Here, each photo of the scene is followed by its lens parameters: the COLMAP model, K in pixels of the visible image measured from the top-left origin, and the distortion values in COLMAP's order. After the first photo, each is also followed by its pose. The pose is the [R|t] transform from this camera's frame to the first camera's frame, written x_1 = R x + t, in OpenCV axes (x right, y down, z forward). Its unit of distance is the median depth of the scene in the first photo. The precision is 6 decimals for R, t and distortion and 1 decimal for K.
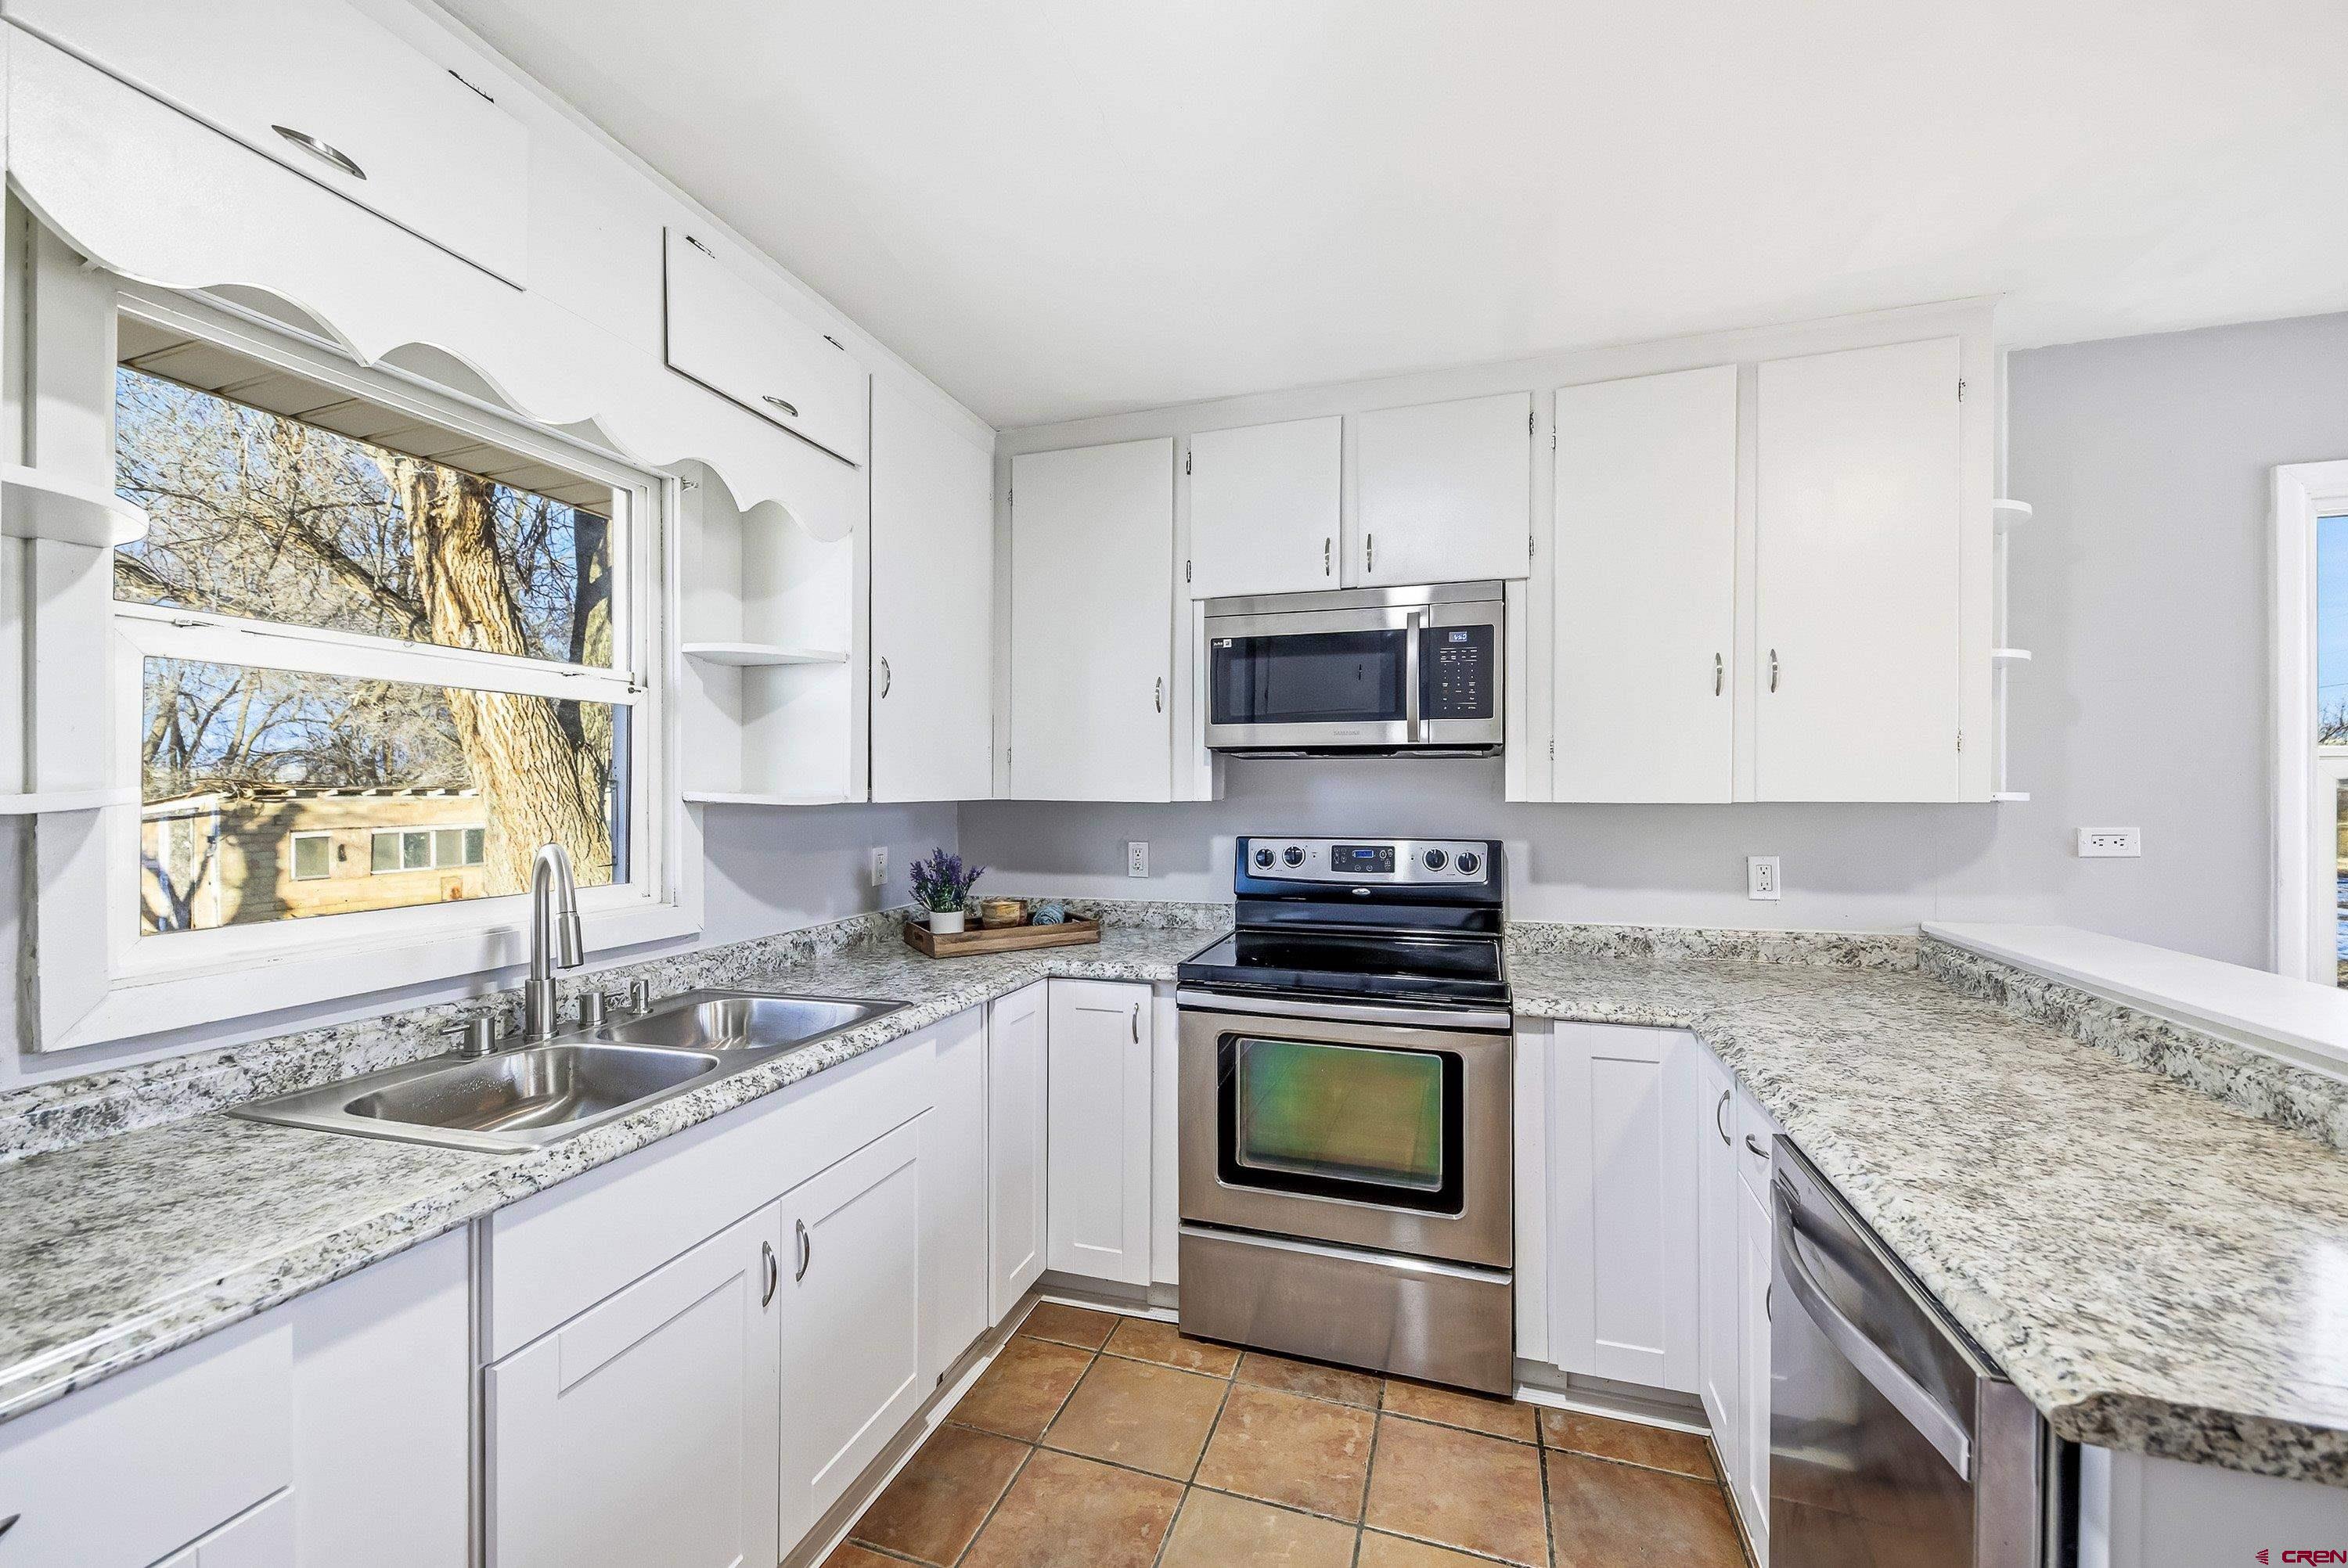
lens RADIAL K [[937.7, 0, 1182.8], [0, 937.7, 797.7], [0, 0, 1]] dist [0.005296, -0.002986]
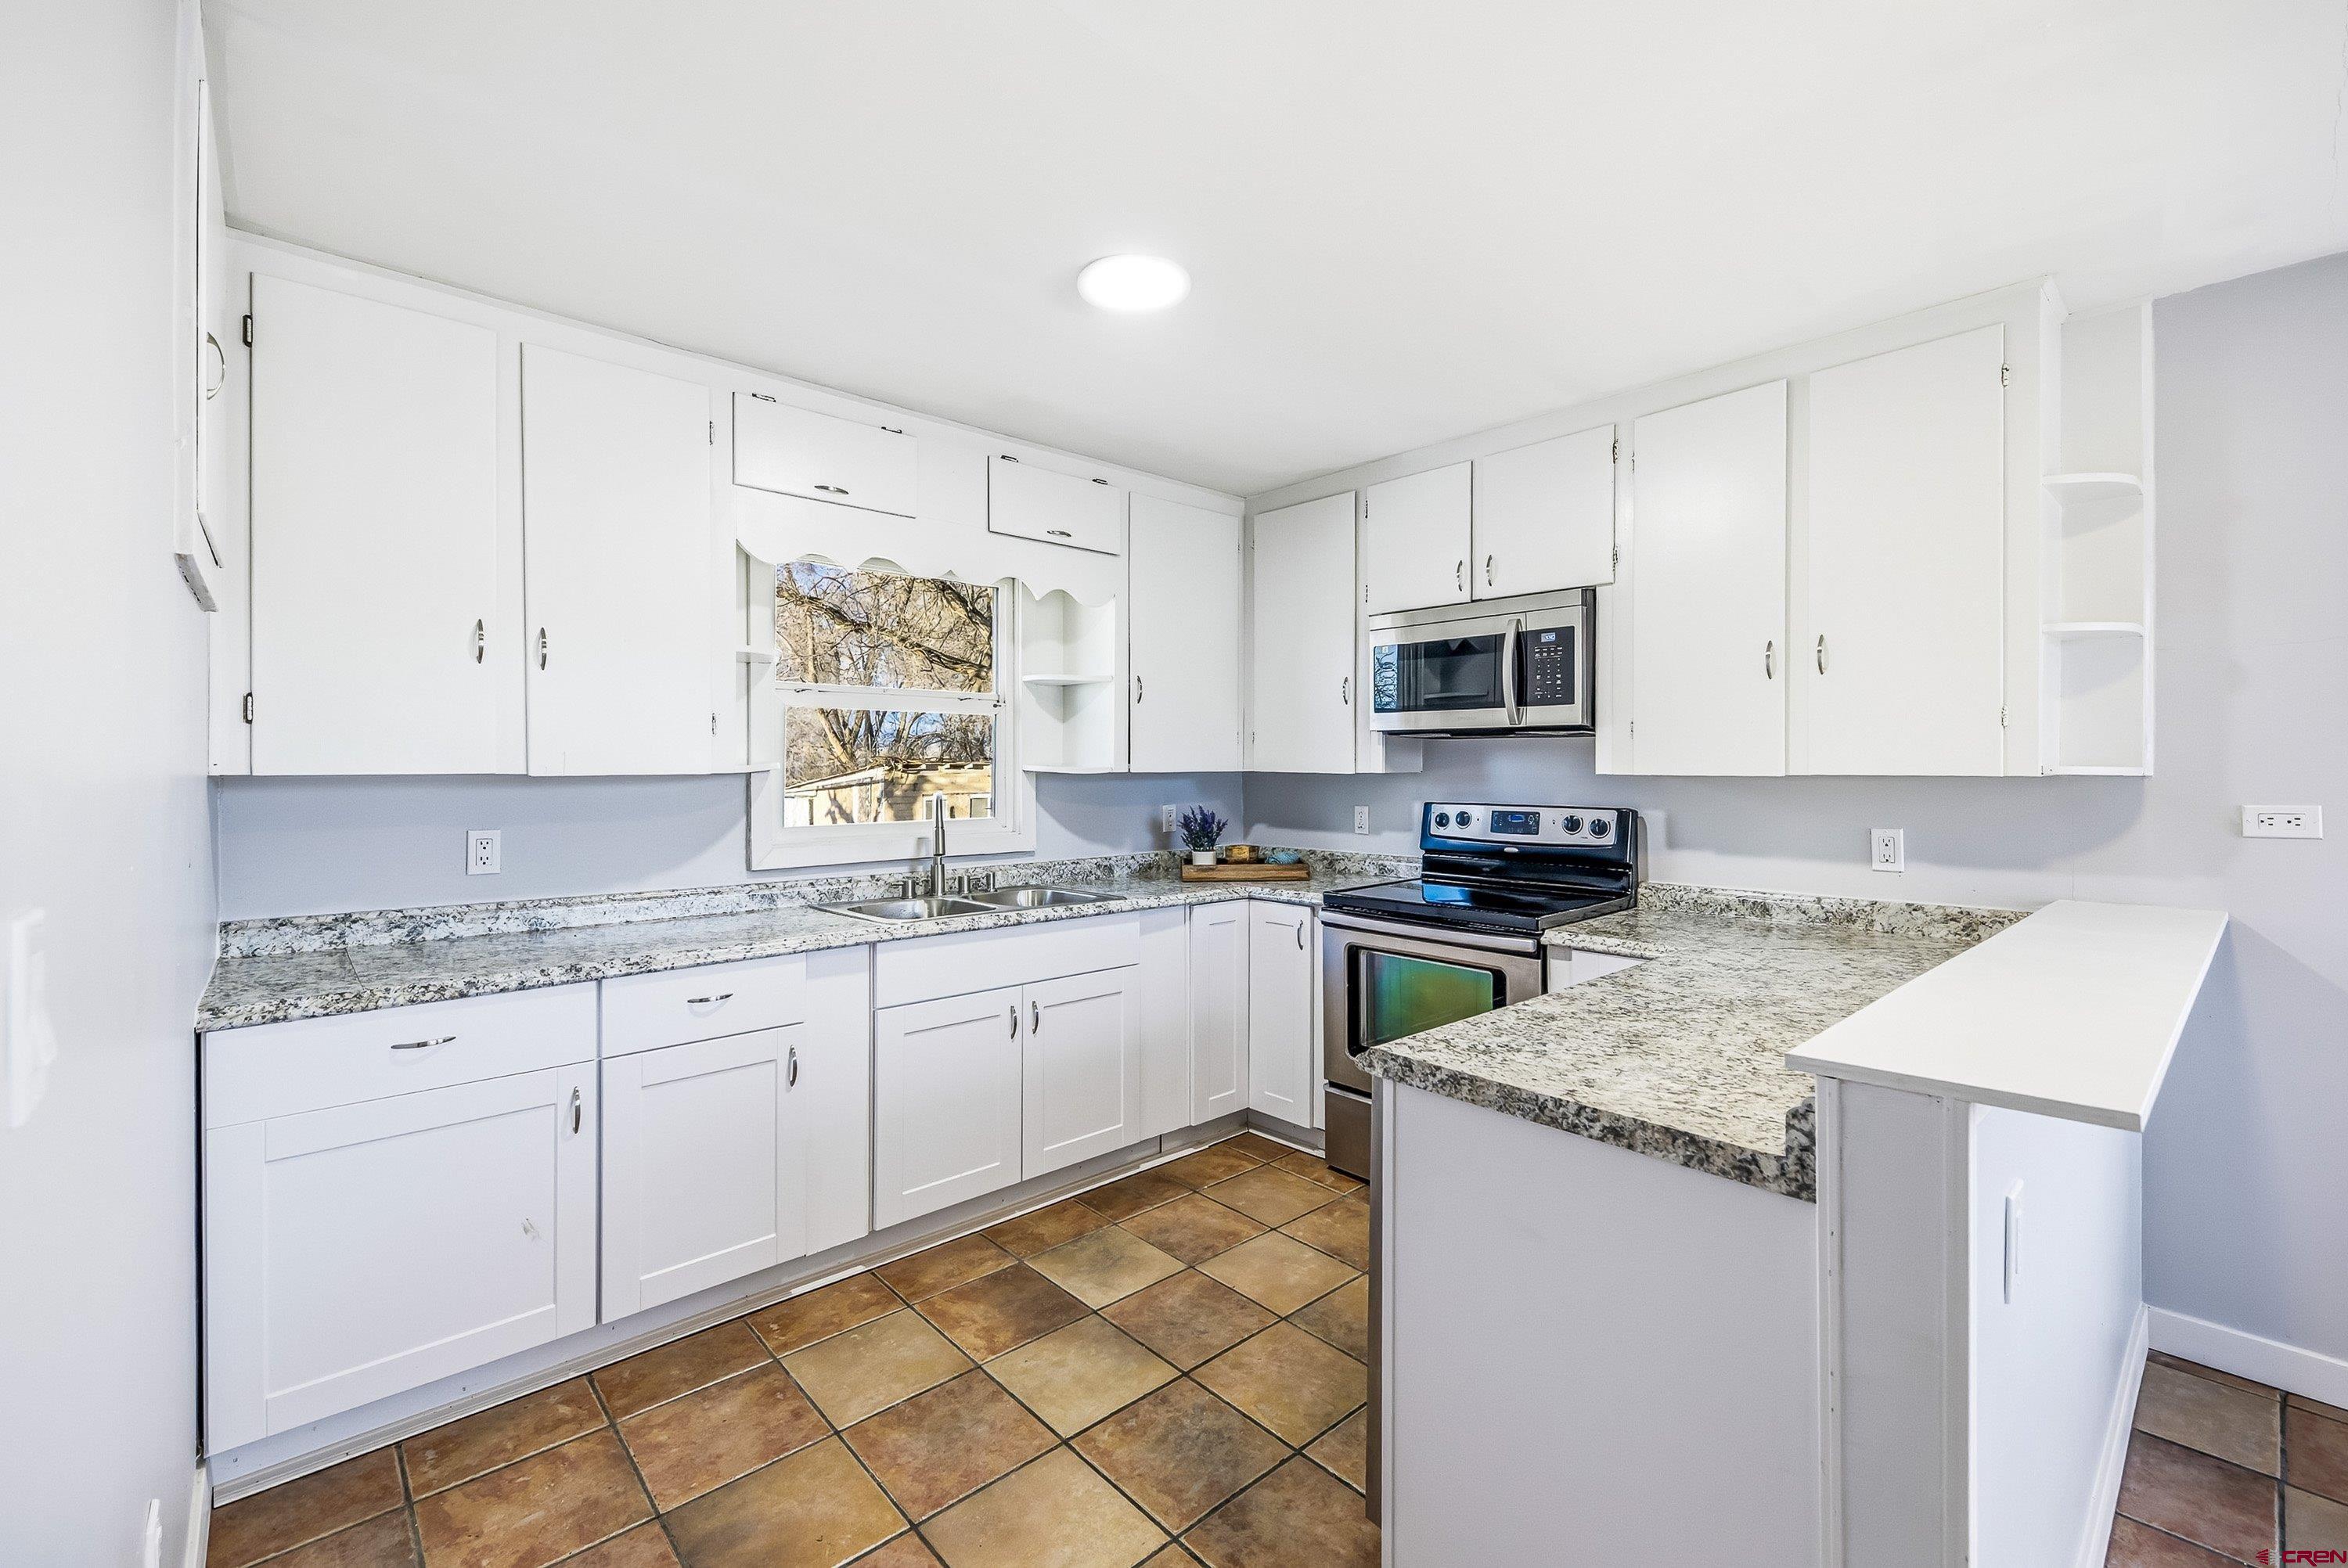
lens RADIAL K [[988.0, 0, 1169.2], [0, 988.0, 775.8], [0, 0, 1]] dist [-0.003754, 0.000048]
pose [[0.865386, 0.005846, -0.501071, 0.493327], [-0.004507, 0.999982, 0.003883, 0.003925], [0.501085, -0.001102, 0.865397, -0.334224]]
